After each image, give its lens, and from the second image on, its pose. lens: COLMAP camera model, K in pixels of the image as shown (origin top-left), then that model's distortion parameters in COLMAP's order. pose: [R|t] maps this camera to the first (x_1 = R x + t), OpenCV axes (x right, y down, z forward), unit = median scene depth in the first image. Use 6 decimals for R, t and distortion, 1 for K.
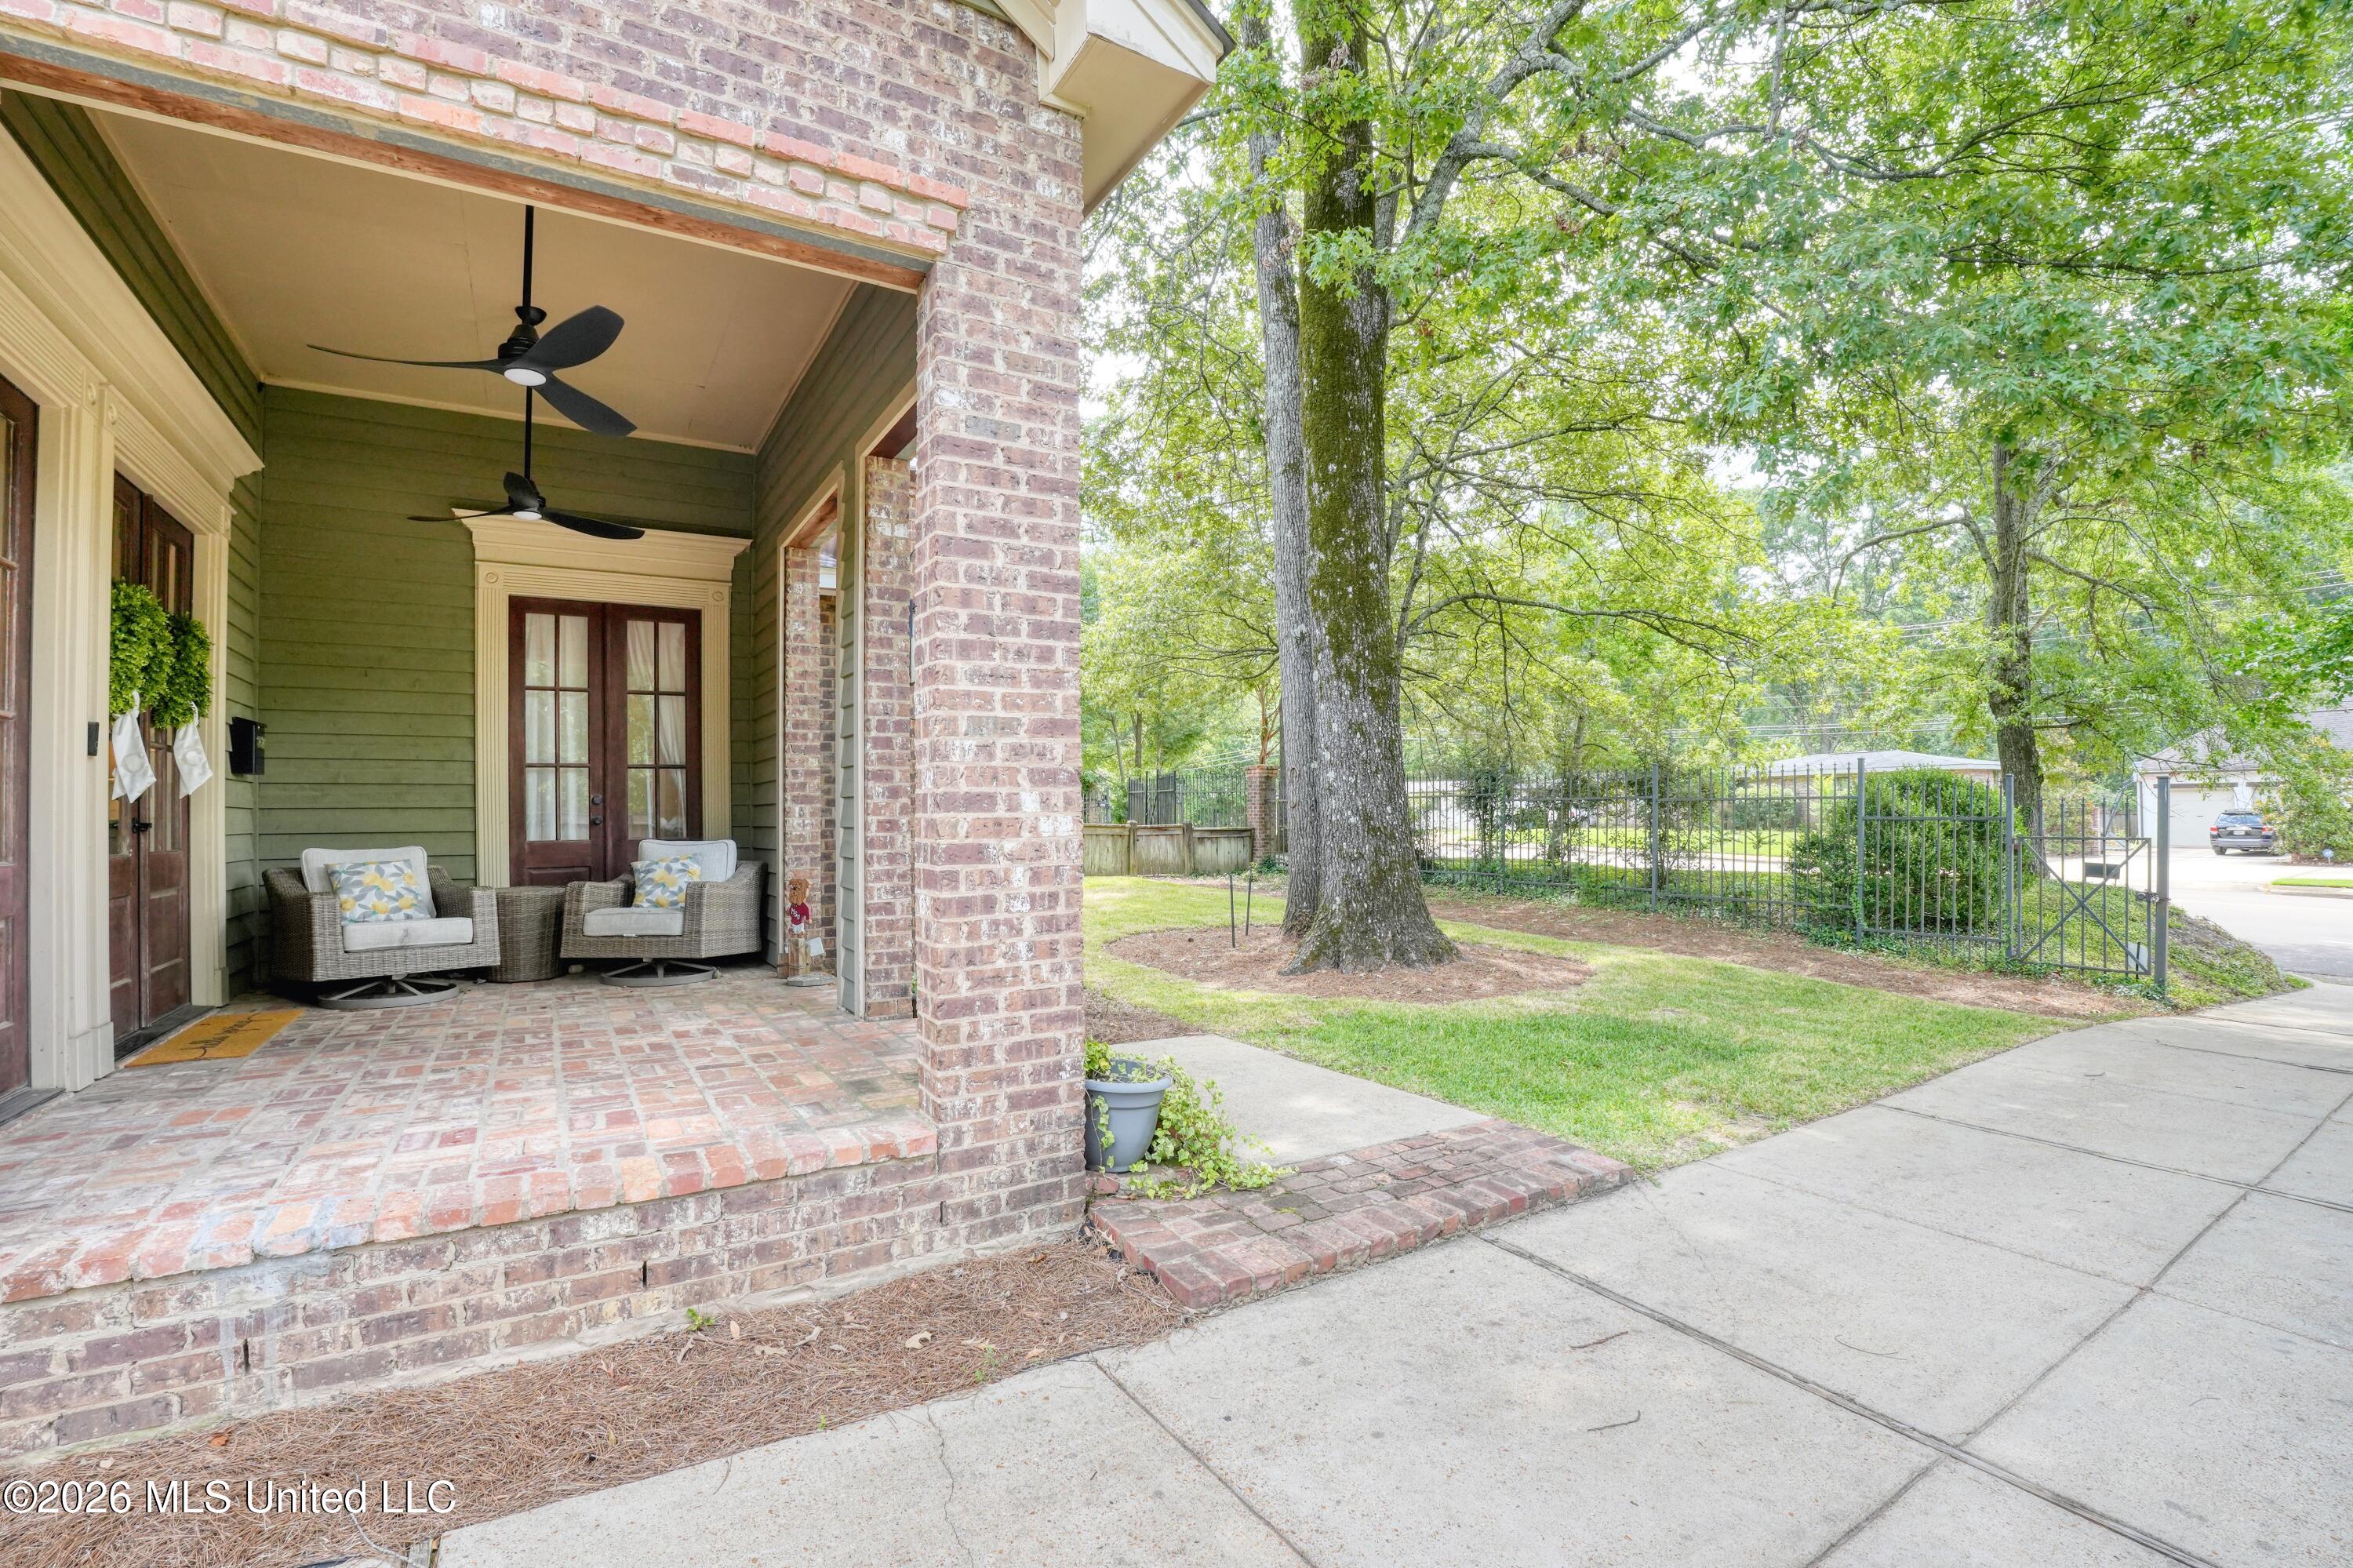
lens RADIAL K [[1039.4, 0, 1180.6], [0, 1039.4, 788.4], [0, 0, 1]] dist [-0.073673, 0.017470]
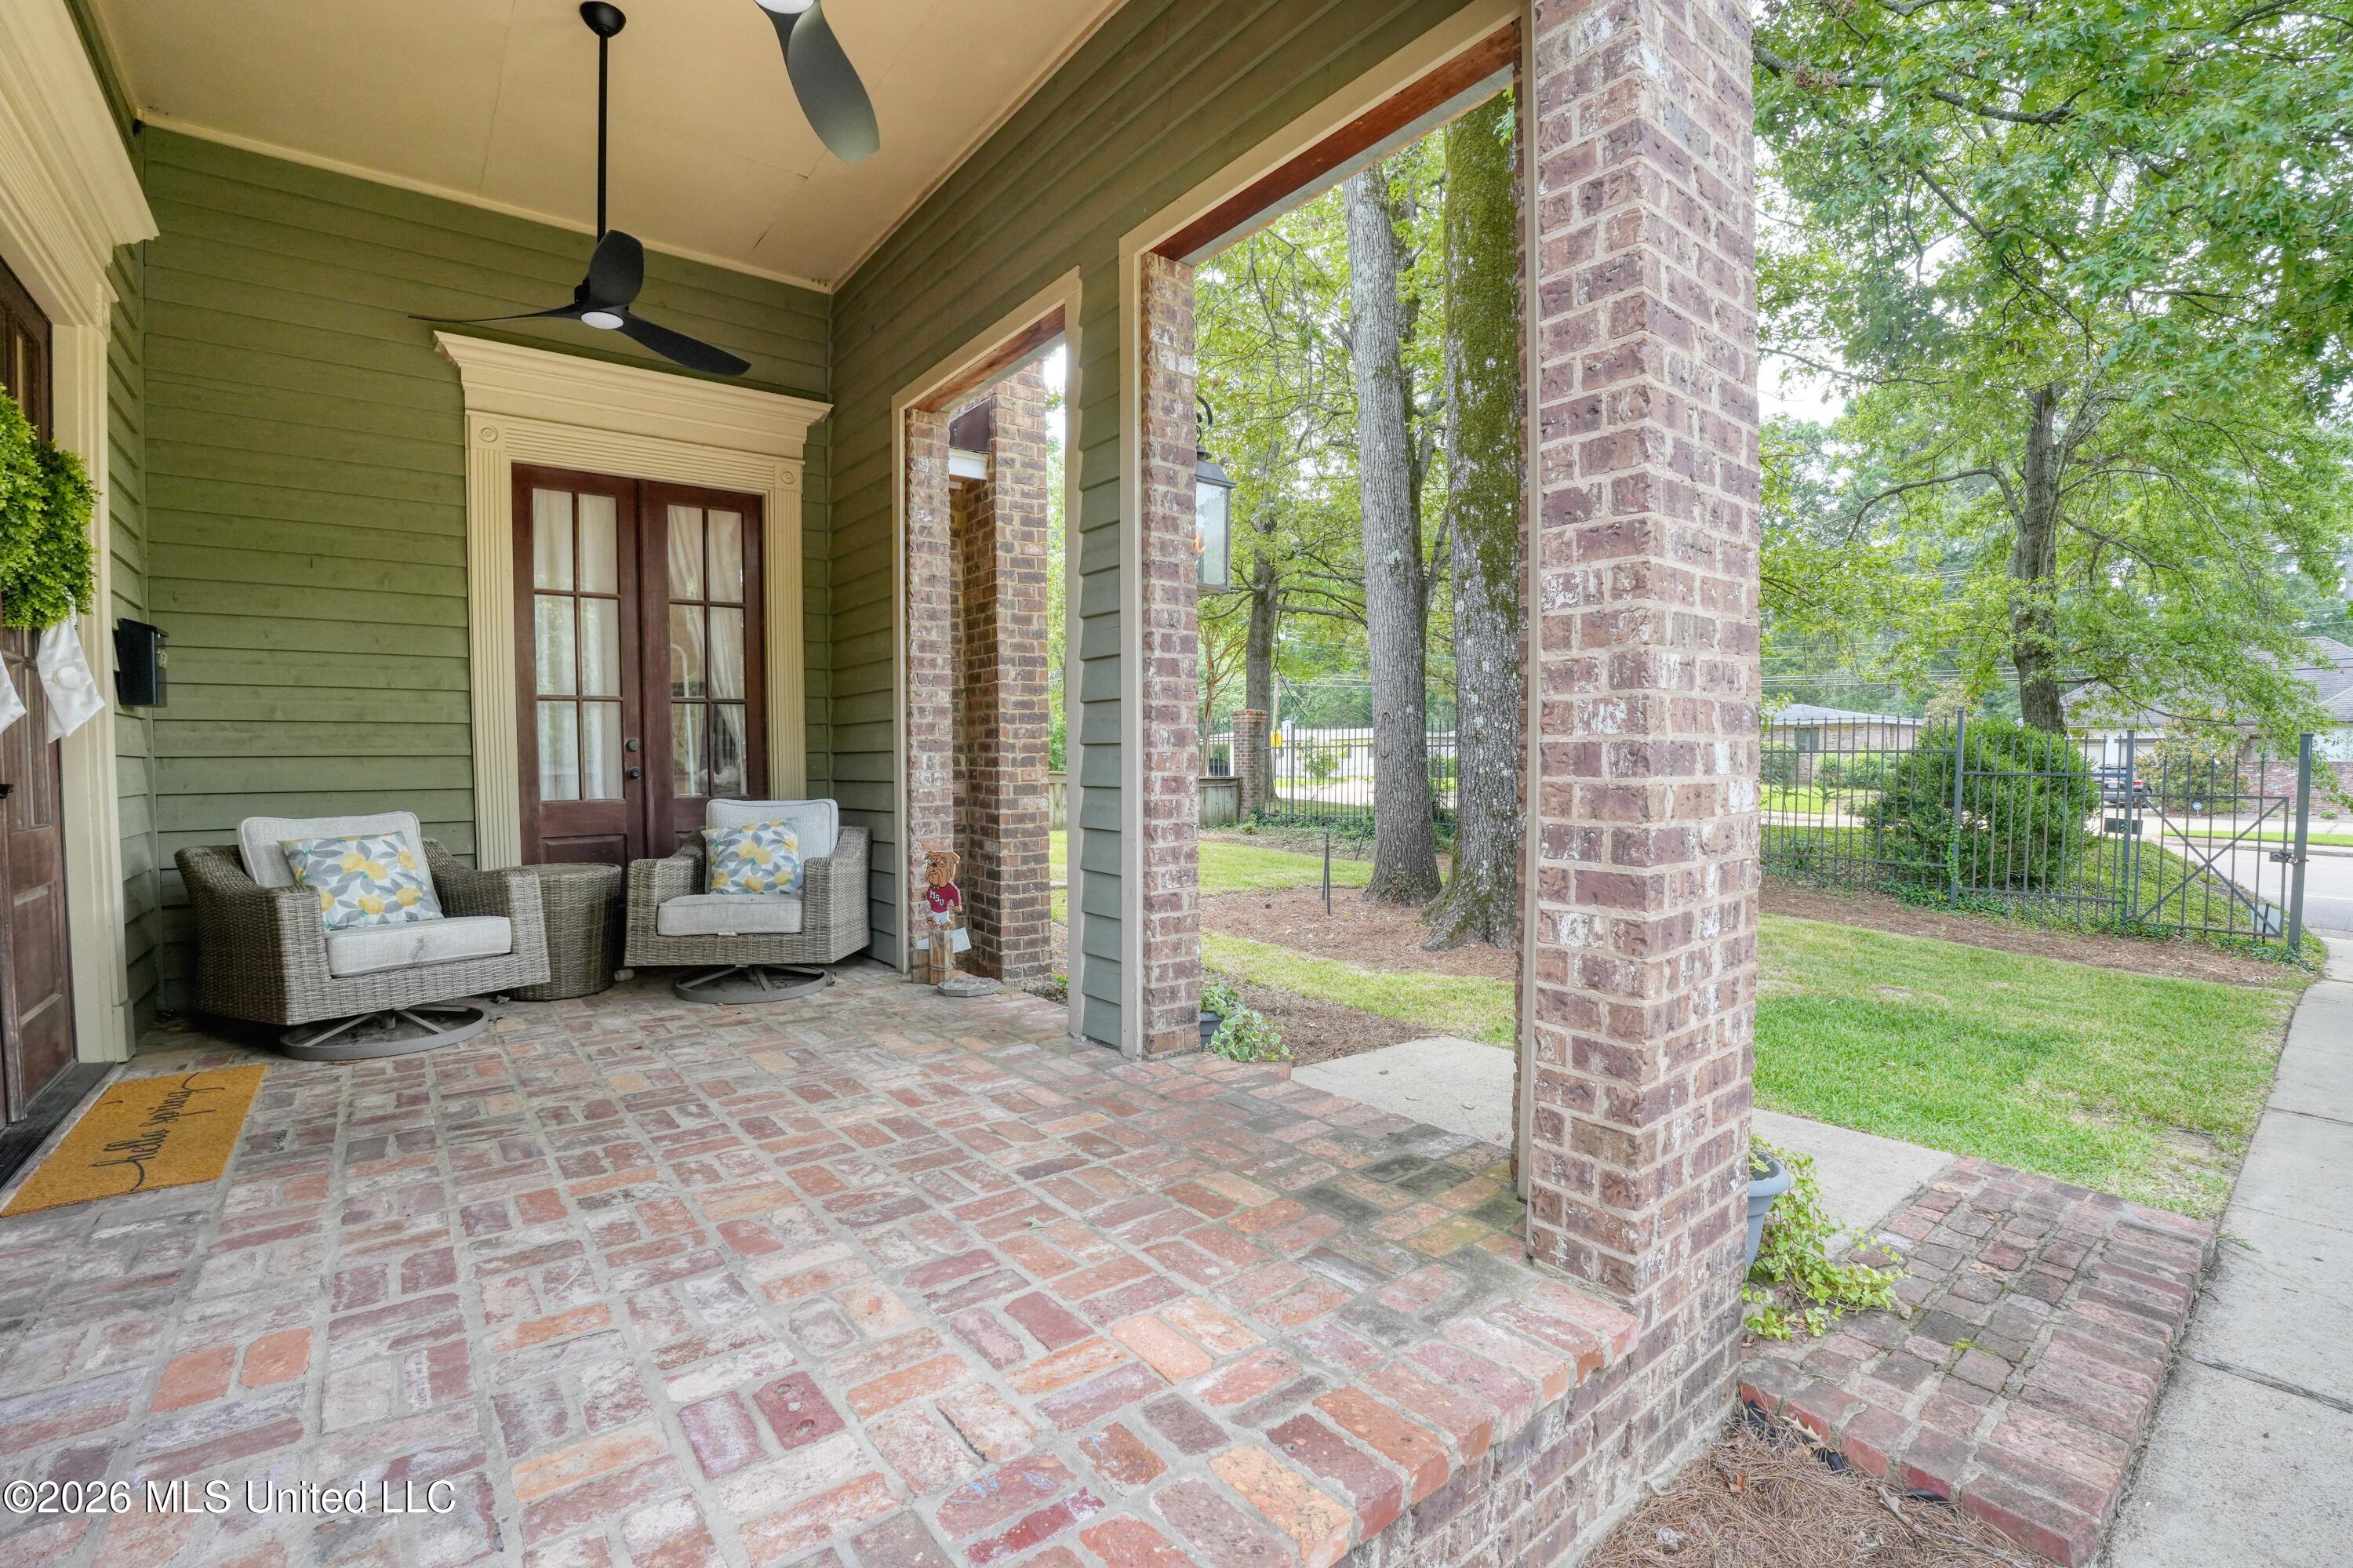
lens RADIAL K [[1039.4, 0, 1180.6], [0, 1039.4, 788.4], [0, 0, 1]] dist [-0.073673, 0.017470]
pose [[0.993917, 0.002319, 0.110104, -0.291853], [-0.008029, 0.998644, 0.051445, 0.001493], [-0.109835, -0.052016, 0.992588, 0.240721]]
